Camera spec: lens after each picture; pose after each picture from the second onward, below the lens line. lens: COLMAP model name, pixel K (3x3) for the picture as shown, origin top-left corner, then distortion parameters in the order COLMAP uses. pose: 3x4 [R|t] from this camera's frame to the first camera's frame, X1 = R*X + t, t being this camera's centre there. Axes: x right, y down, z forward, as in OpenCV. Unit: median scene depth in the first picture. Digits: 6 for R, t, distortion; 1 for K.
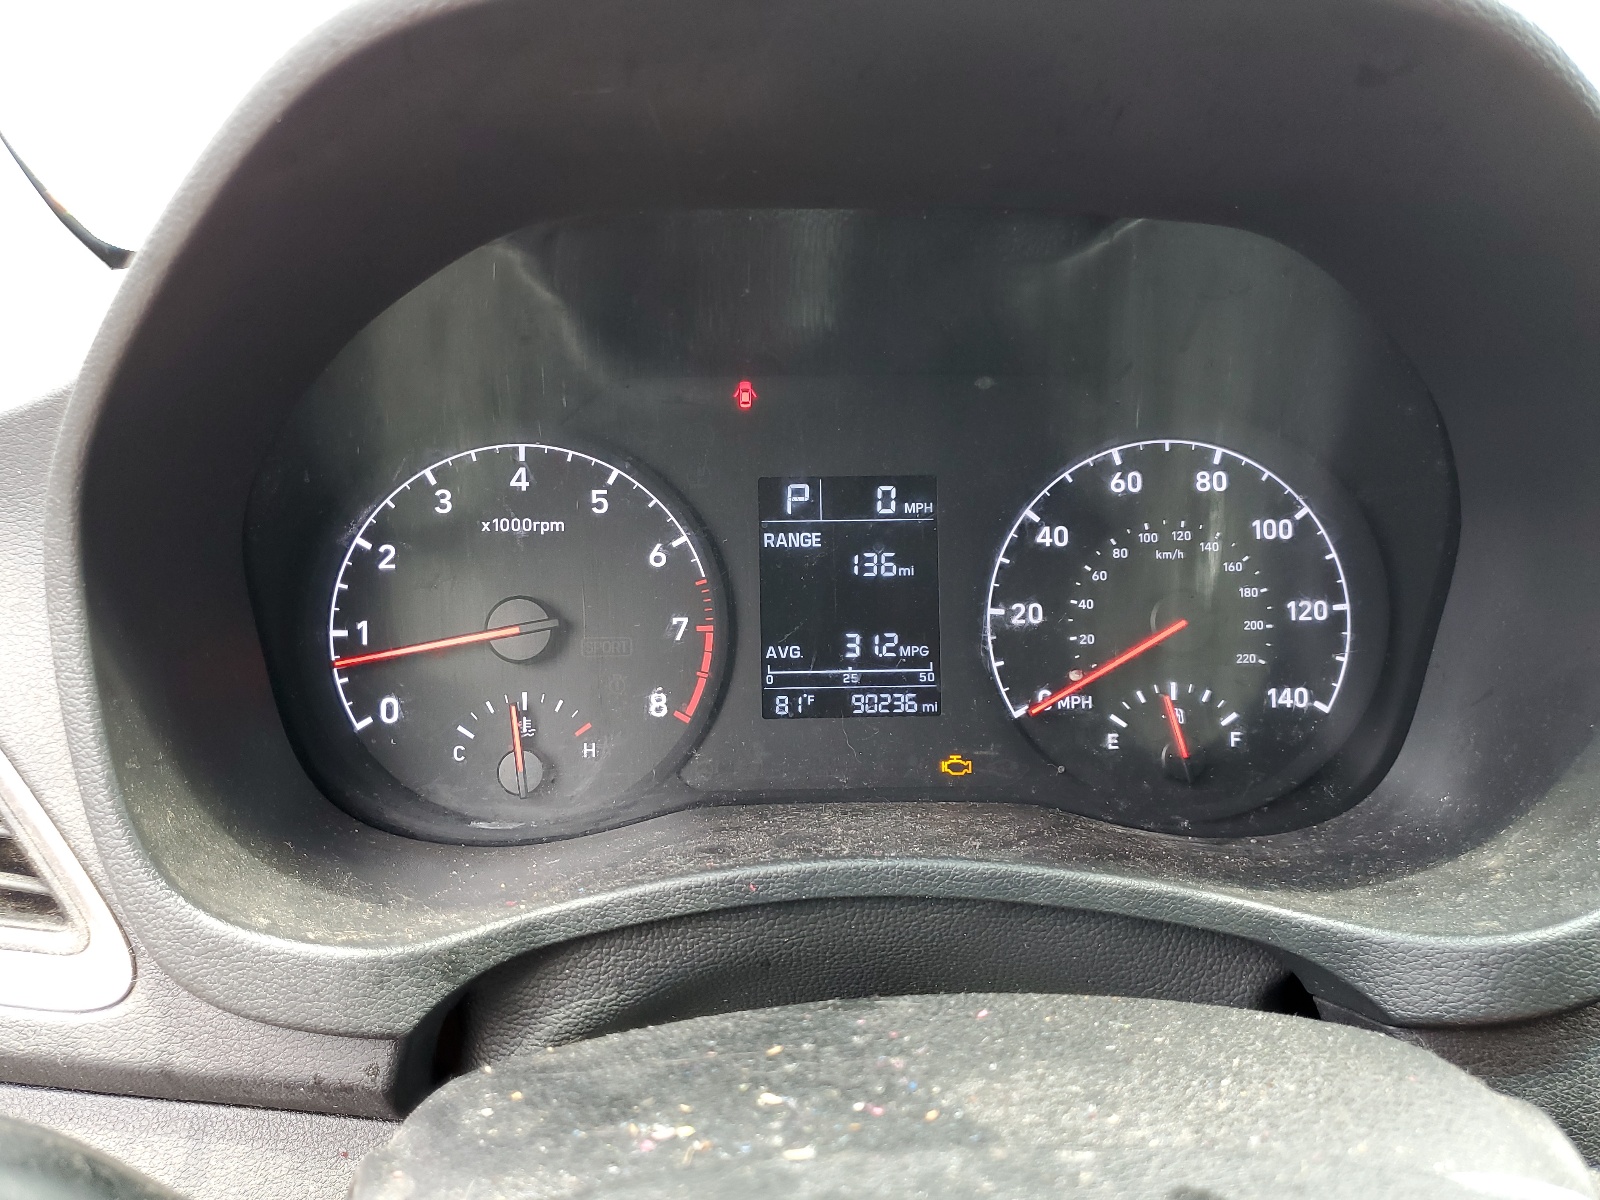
lens RADIAL K [[1225.3, 0, 798.3], [0, 1225.3, 600.8], [0, 0, 1]] dist [-0.013919, -0.004767]
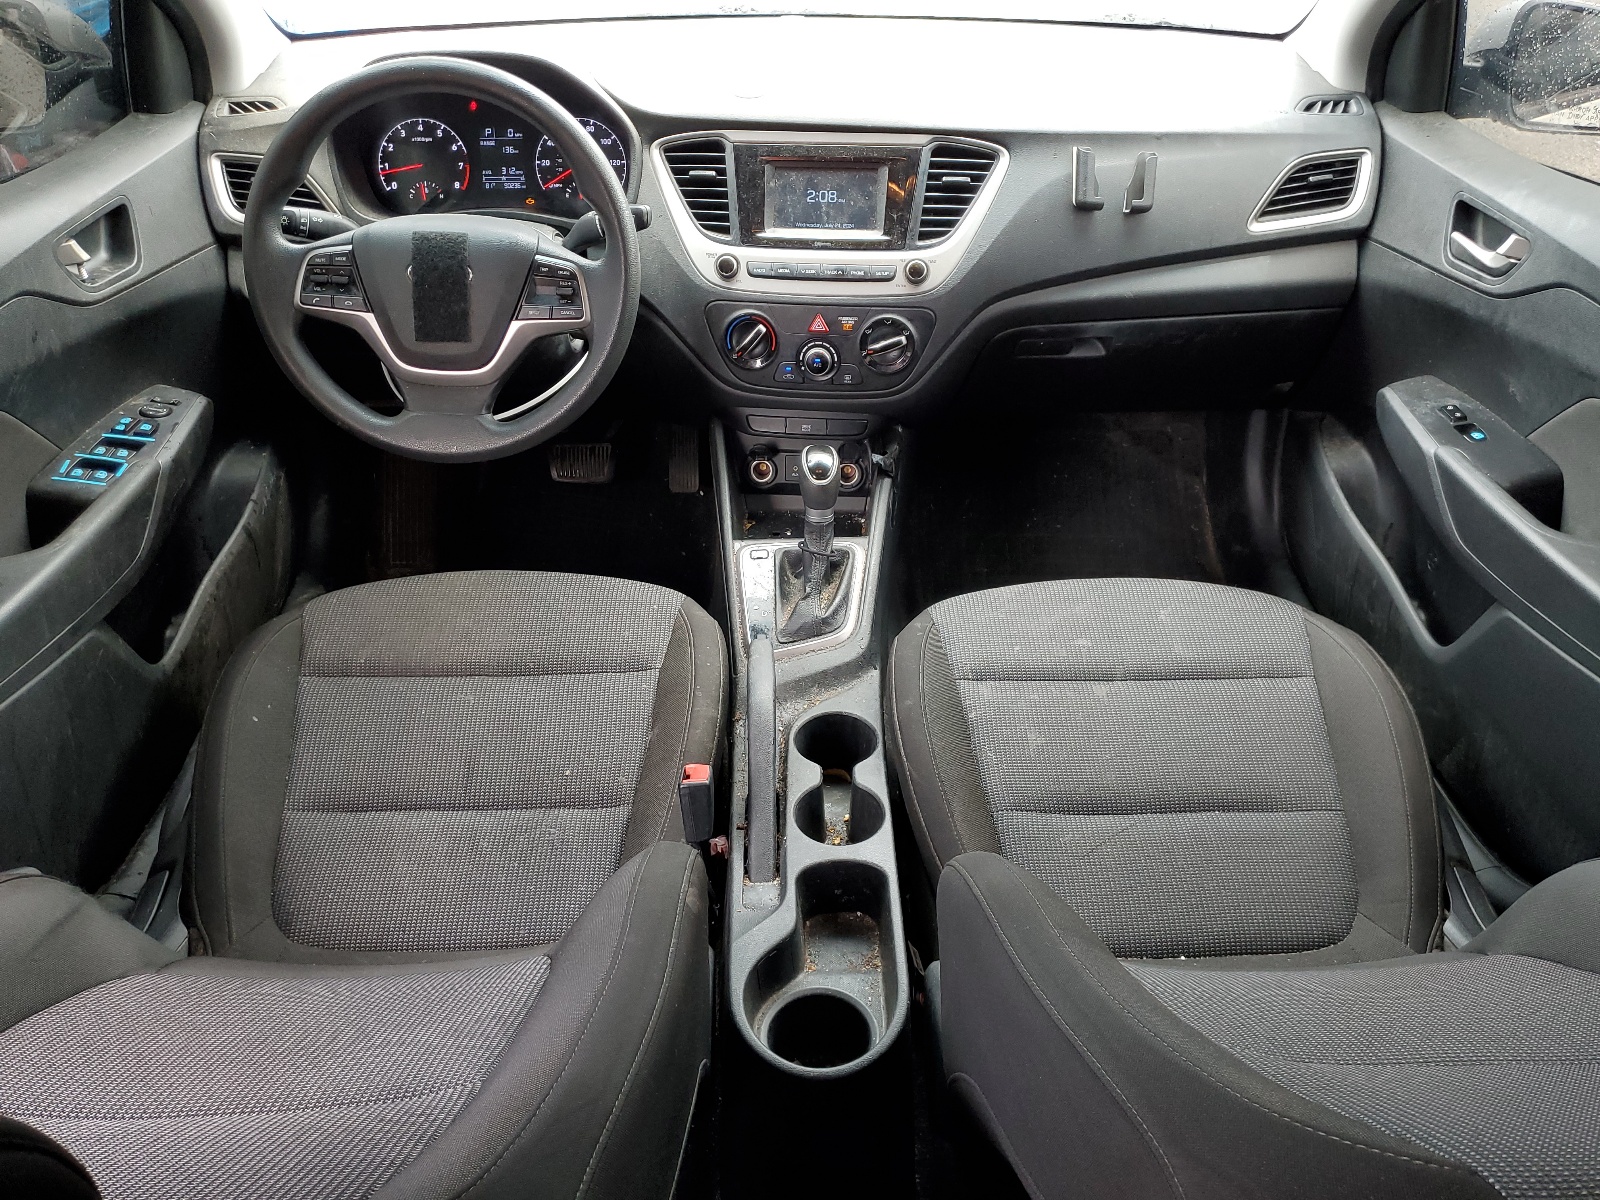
lens RADIAL K [[1225.3, 0, 800.2], [0, 1225.3, 597.3], [0, 0, 1]] dist [-0.013919, -0.004767]
pose [[0.998675, 0.025956, -0.044442, 1.255871], [-0.011515, 0.954314, 0.298583, 0.166882], [0.050162, -0.297675, 0.953348, -3.283028]]
